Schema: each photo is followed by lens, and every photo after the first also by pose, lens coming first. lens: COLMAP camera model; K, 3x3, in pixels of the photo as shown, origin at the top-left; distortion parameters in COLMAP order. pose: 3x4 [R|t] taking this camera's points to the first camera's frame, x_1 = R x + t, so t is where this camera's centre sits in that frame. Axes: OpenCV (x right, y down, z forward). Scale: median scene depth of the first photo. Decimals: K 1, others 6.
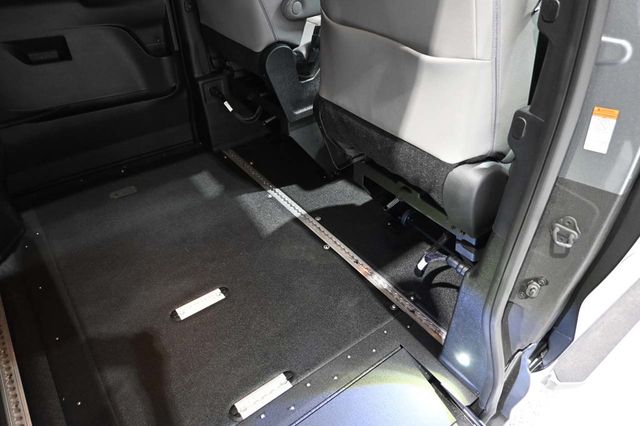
lens RADIAL K [[437.7, 0, 320.0], [0, 437.7, 213.0], [0, 0, 1]] dist [0.004576, -0.002847]
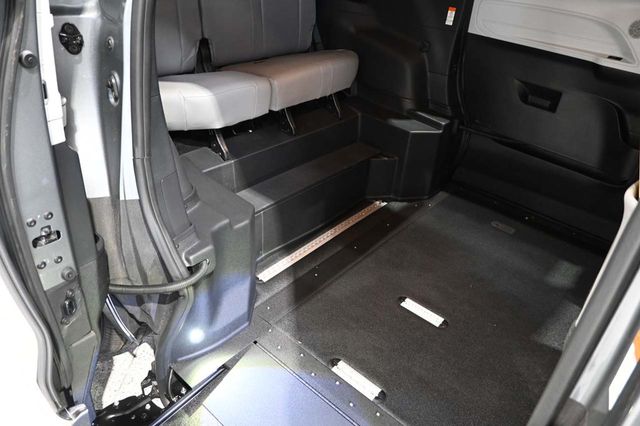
lens RADIAL K [[437.7, 0, 320.0], [0, 437.7, 213.0], [0, 0, 1]] dist [0.004576, -0.002847]
pose [[0.203186, 0.529067, -0.823895, 0.382353], [-0.656499, 0.697901, 0.286256, -0.095955], [0.726446, 0.482723, 0.489136, 0.131077]]
